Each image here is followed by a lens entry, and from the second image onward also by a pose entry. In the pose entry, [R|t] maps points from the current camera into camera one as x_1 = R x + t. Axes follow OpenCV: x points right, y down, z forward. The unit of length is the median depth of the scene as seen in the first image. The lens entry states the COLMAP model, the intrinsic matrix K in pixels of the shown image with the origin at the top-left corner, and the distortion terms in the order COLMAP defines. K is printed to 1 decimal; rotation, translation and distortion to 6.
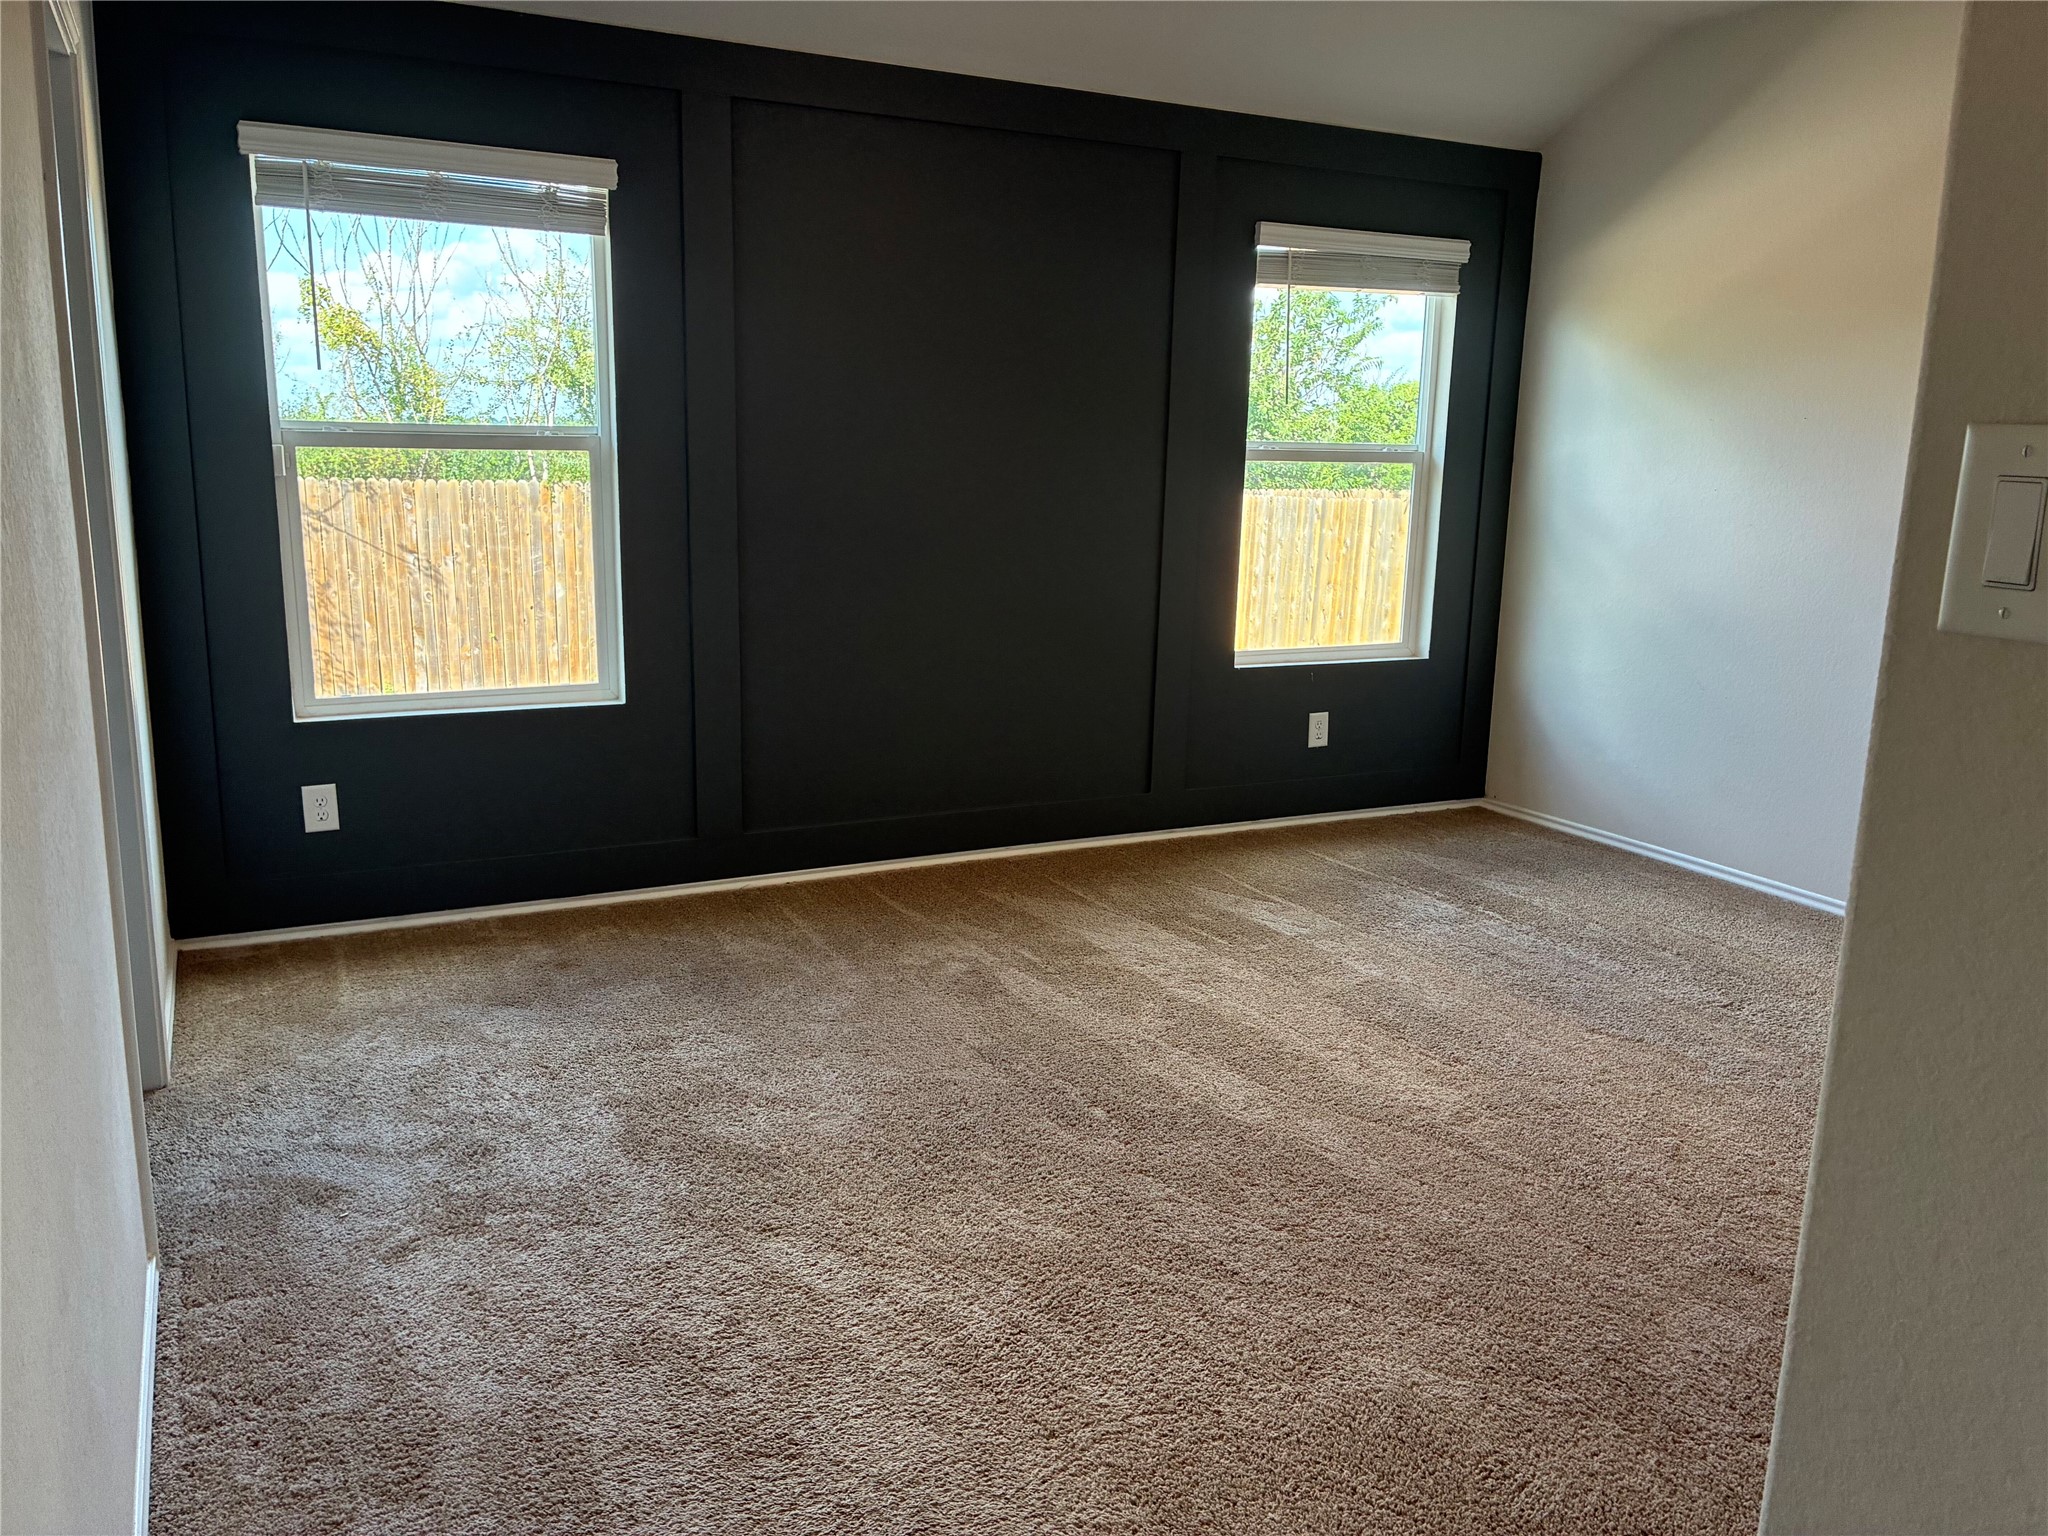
lens RADIAL K [[1549.5, 0, 1024.0], [0, 1549.5, 768.0], [0, 0, 1]] dist [-0.002980, -0.004297]
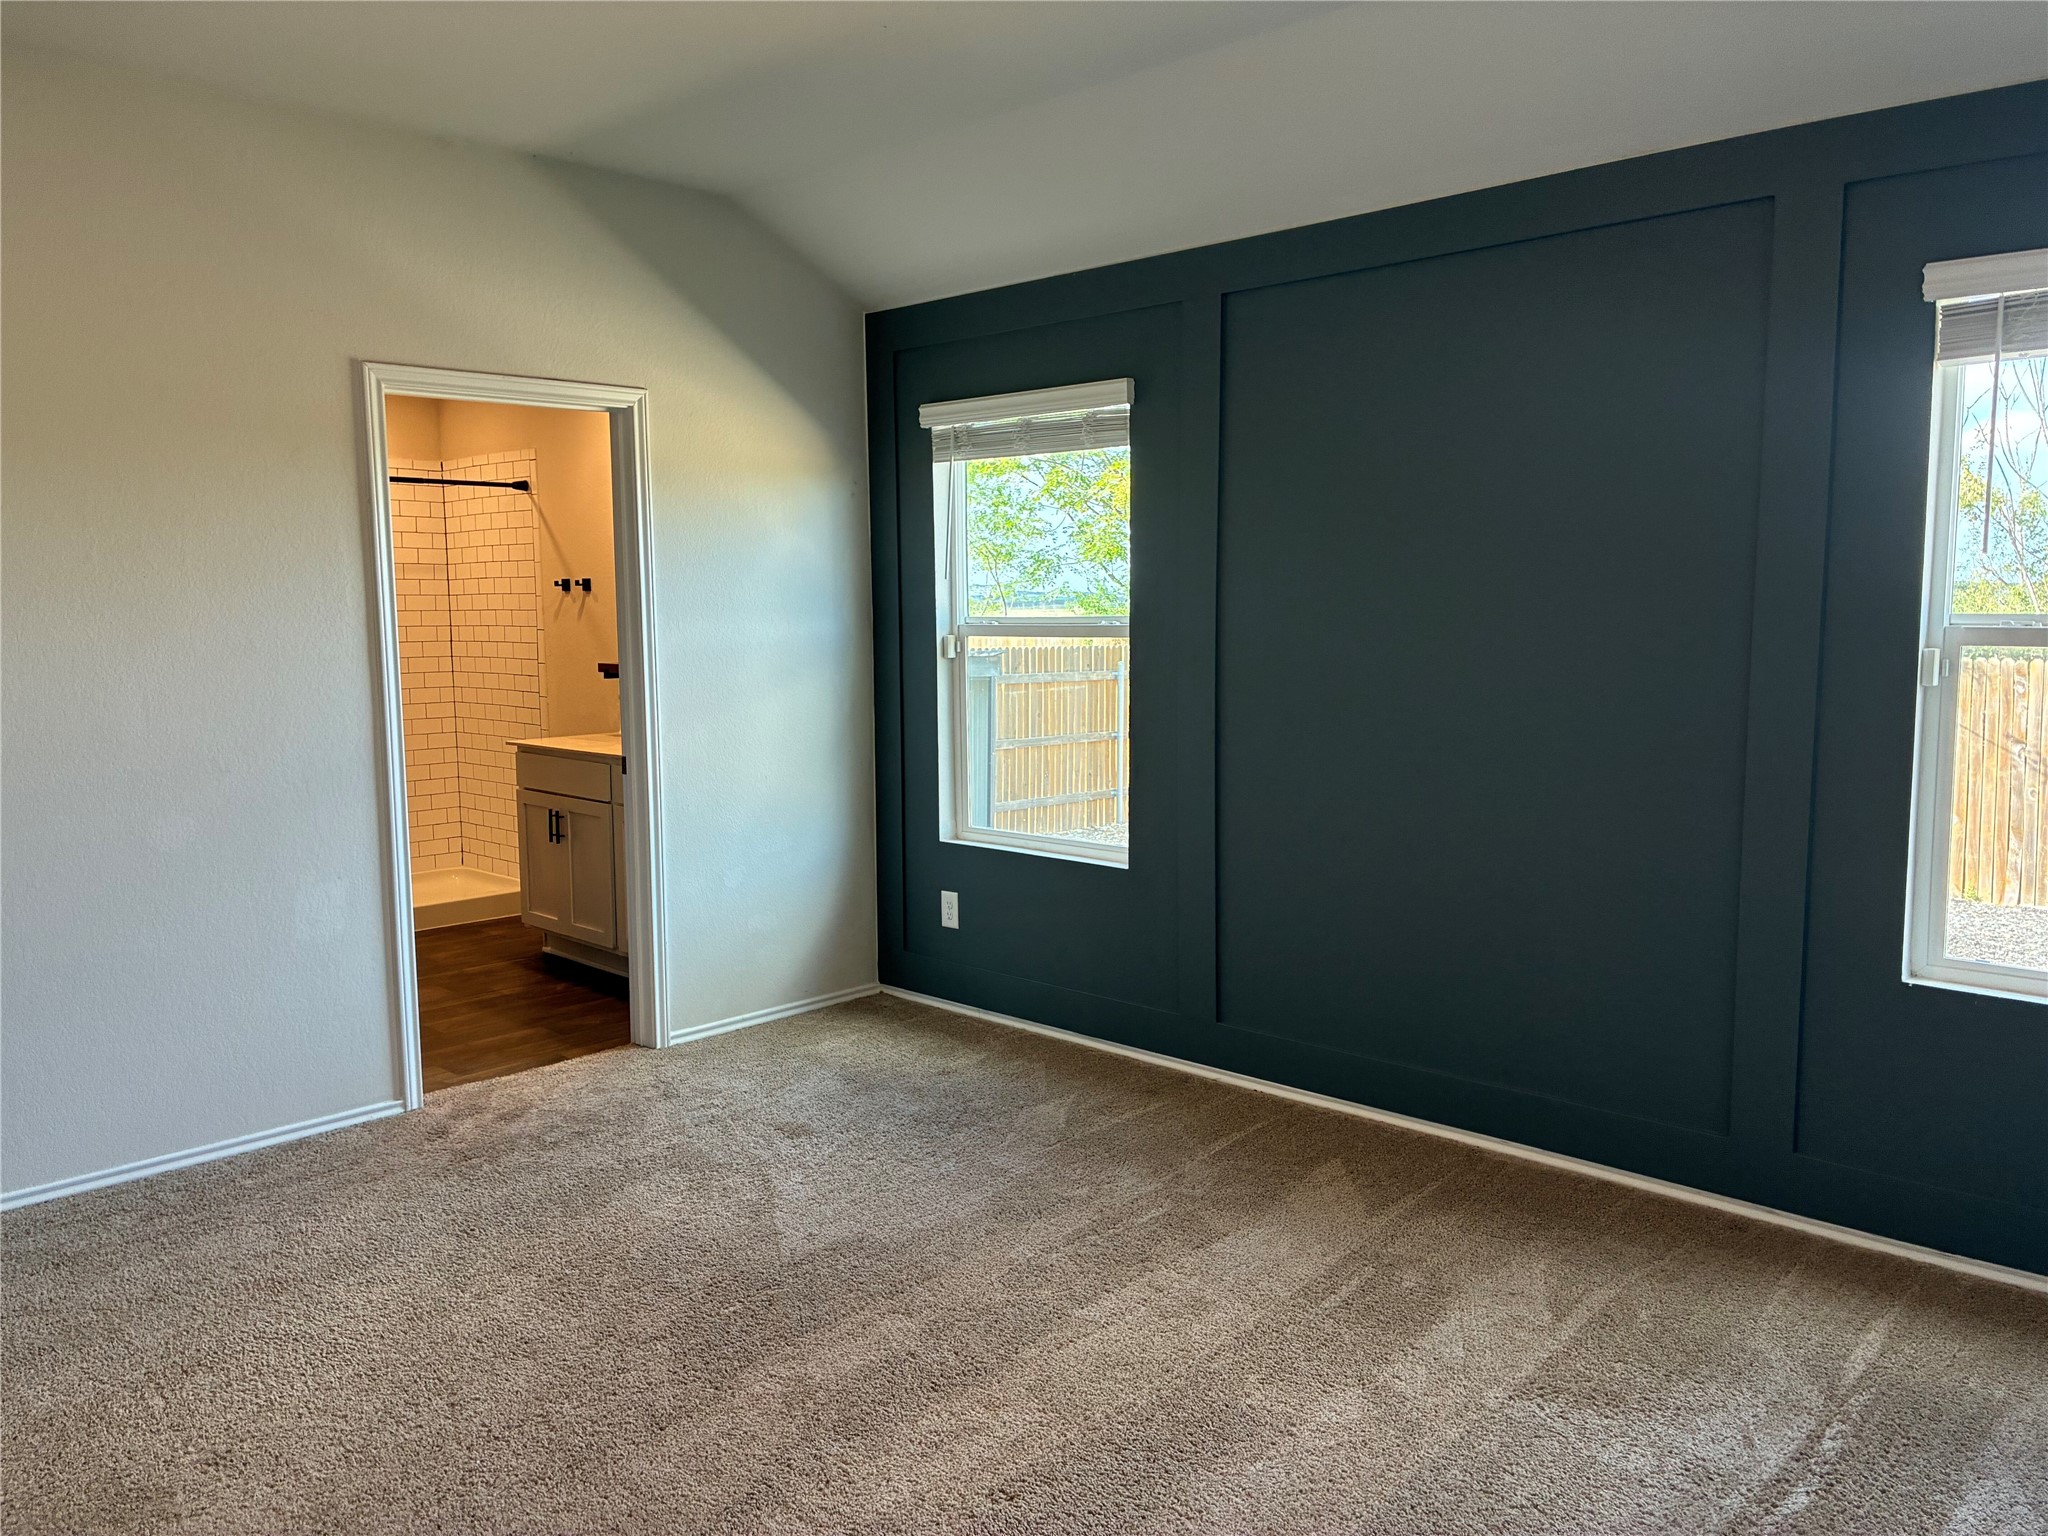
lens RADIAL K [[1540.2, 0, 1024.0], [0, 1540.2, 768.0], [0, 0, 1]] dist [0.000099, -0.011654]
pose [[0.324051, 0.077268, -0.942879, 0.722566], [-0.180639, 0.983375, 0.018504, -0.118926], [0.928633, 0.164325, 0.332622, 0.576665]]
